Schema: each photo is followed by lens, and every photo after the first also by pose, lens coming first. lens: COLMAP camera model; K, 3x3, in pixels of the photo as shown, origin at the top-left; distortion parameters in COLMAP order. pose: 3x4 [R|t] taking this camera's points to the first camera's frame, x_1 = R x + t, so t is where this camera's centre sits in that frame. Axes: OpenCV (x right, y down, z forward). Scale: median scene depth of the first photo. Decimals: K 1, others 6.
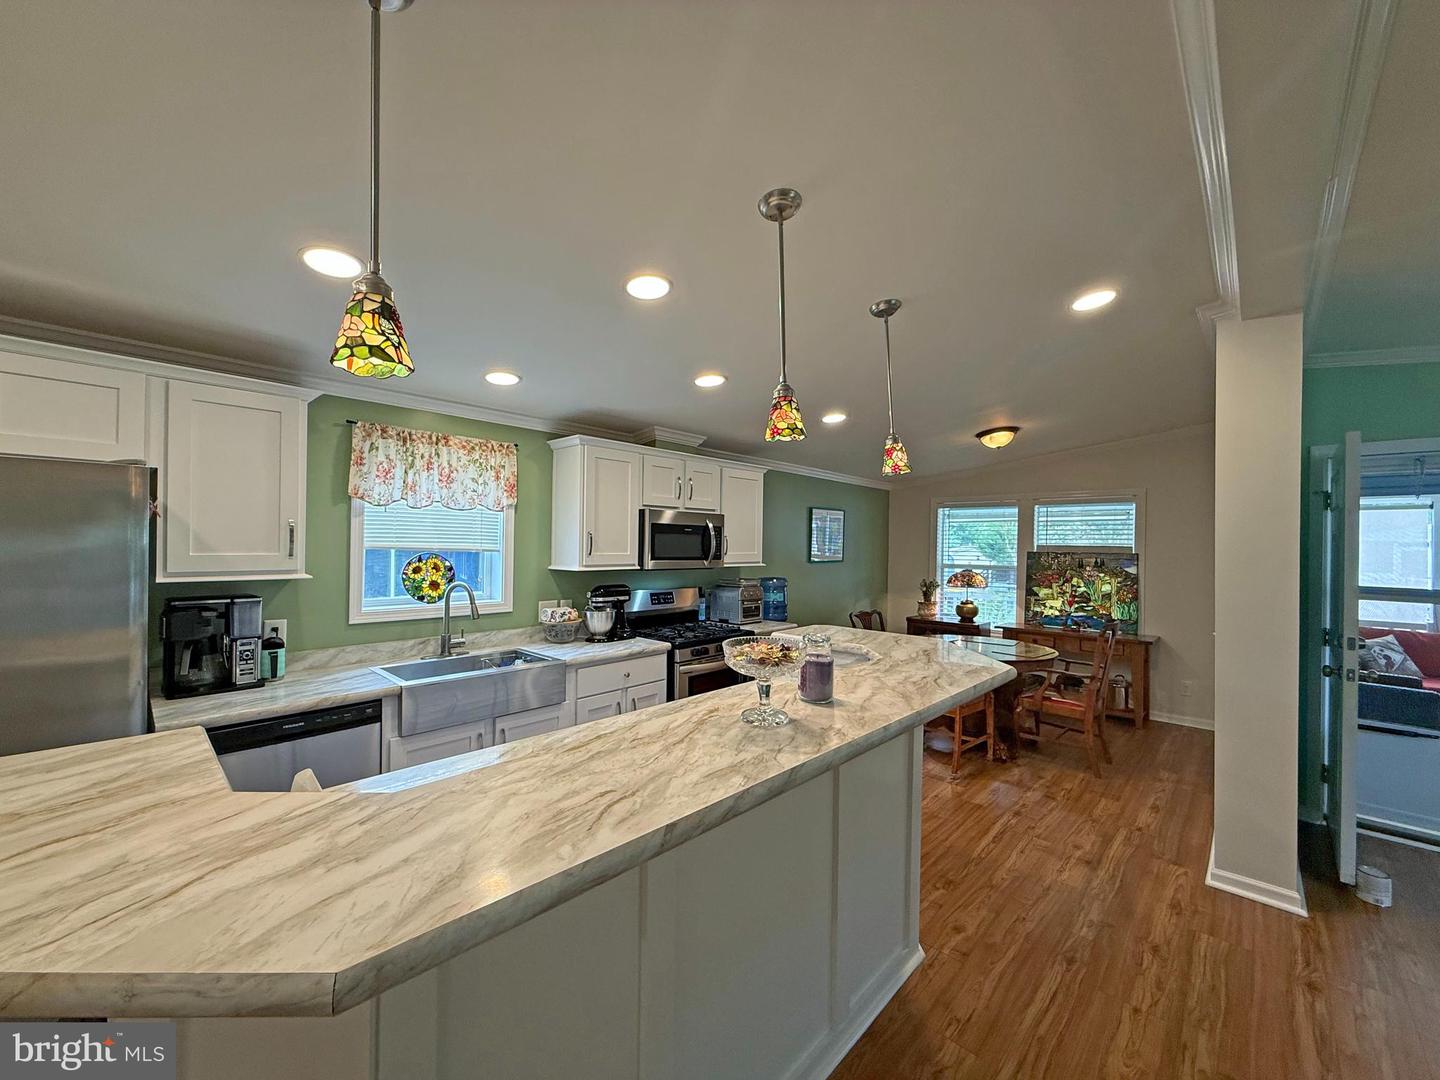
lens RADIAL K [[572.5, 0, 720.0], [0, 572.5, 540.0], [0, 0, 1]] dist [0.002419, -0.000171]
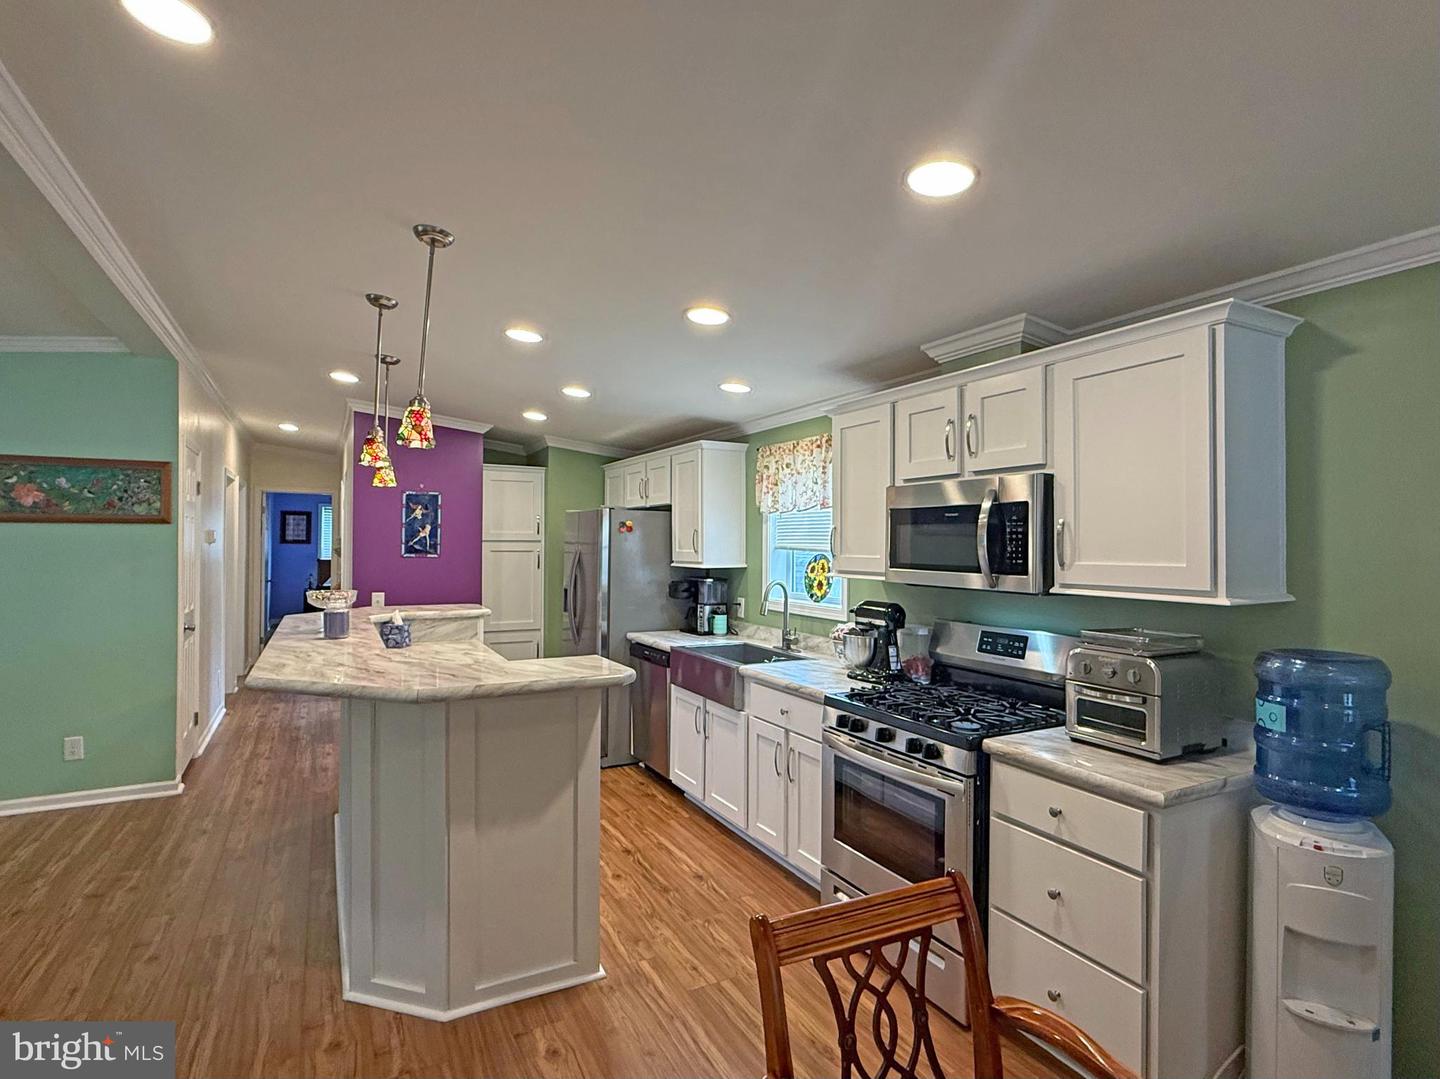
lens RADIAL K [[756.0, 0, 720.0], [0, 756.0, 539.5], [0, 0, 1]] dist [0.000407, 0.000531]
pose [[-0.326109, -0.019484, -0.945131, 0.886235], [-0.002142, 0.999800, -0.019872, 0.025496], [0.945330, -0.004456, -0.326086, 1.332535]]
